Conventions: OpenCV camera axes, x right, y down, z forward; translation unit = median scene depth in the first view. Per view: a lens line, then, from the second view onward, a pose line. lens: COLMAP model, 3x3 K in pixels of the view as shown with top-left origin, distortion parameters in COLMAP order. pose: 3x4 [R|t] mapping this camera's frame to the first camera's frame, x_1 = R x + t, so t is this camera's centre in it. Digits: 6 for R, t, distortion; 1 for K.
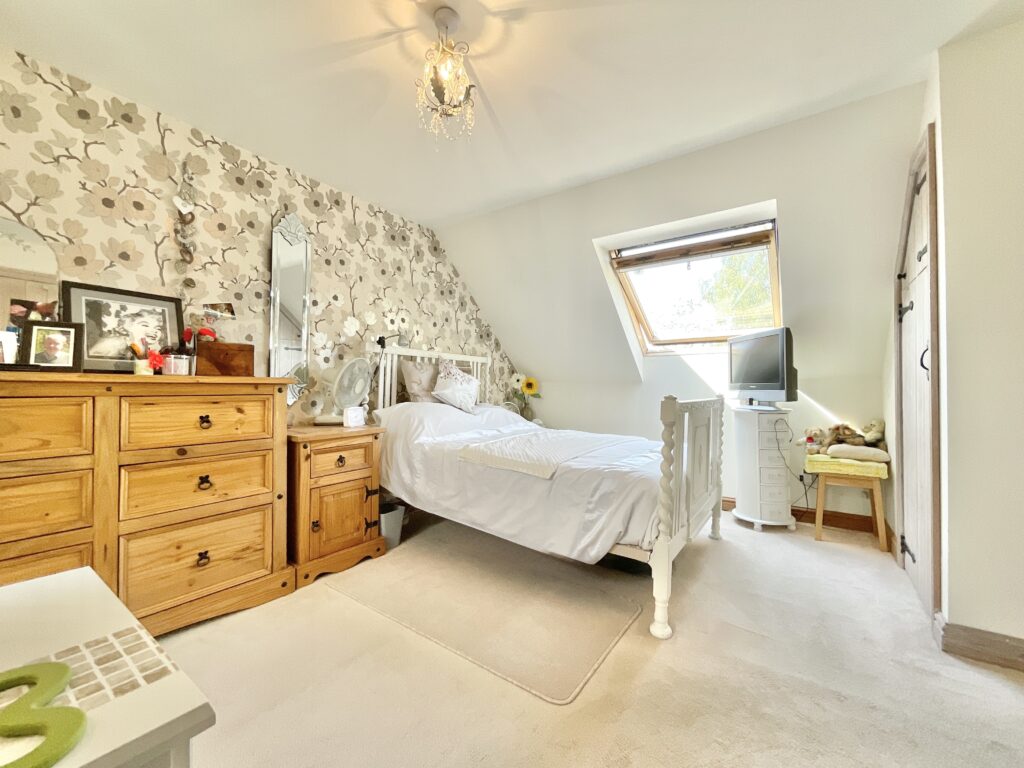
lens RADIAL K [[420.2, 0, 512.0], [0, 420.2, 384.0], [0, 0, 1]] dist [0.001091, 0.000121]
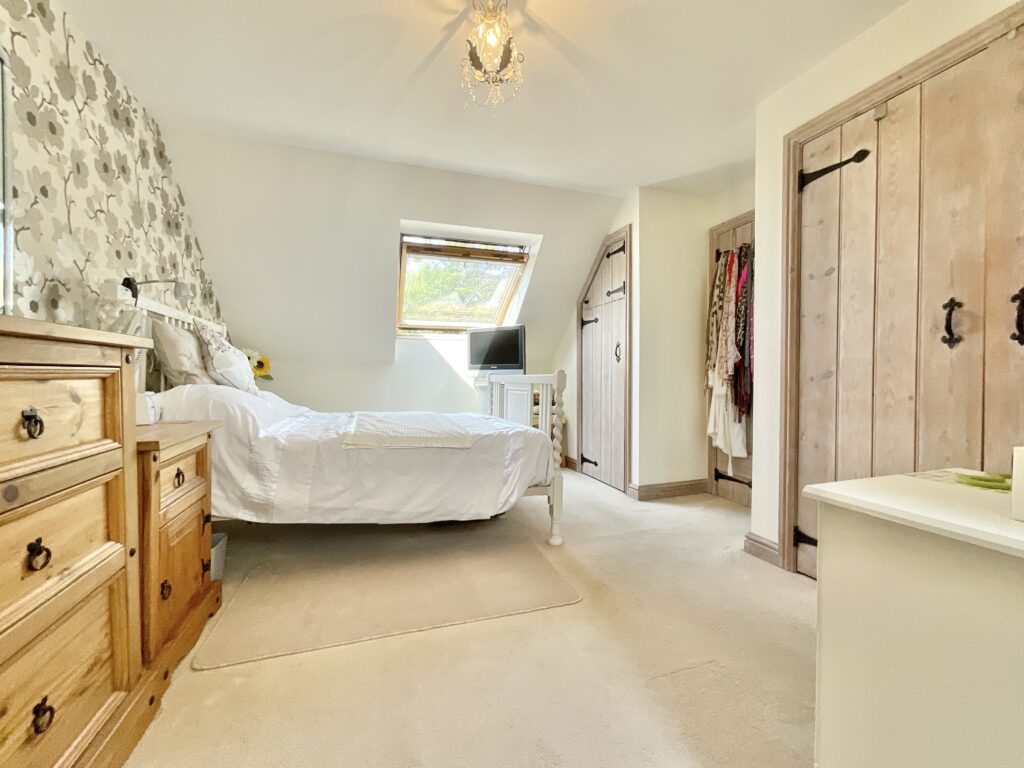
lens RADIAL K [[420.2, 0, 512.0], [0, 420.2, 384.0], [0, 0, 1]] dist [0.001091, 0.000121]
pose [[0.583141, -0.022500, 0.812059, -0.522397], [-0.005436, 0.999486, 0.031597, 0.019461], [-0.812353, -0.022840, 0.582719, 0.203435]]
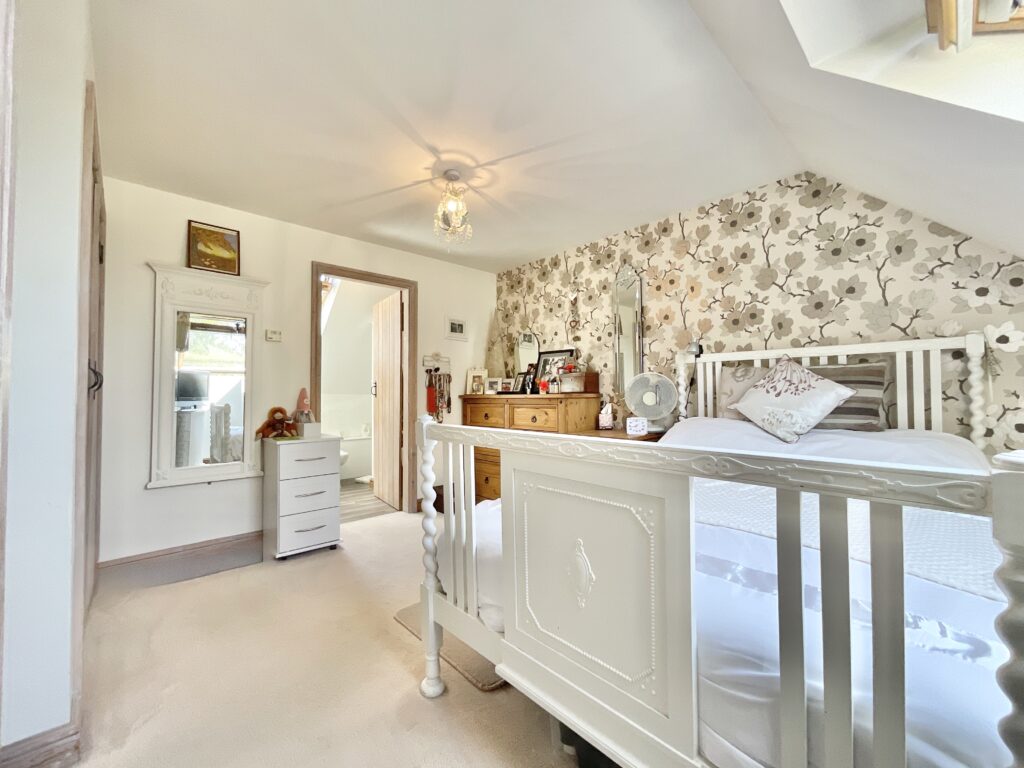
lens RADIAL K [[339.3, 0, 513.0], [0, 339.3, 391.9], [0, 0, 1]] dist [-0.000362, 0.000000]
pose [[-0.106948, -0.028254, -0.993863, 0.515307], [0.005281, 0.999566, -0.028984, 0.011346], [0.994251, -0.008348, -0.106752, 0.738851]]
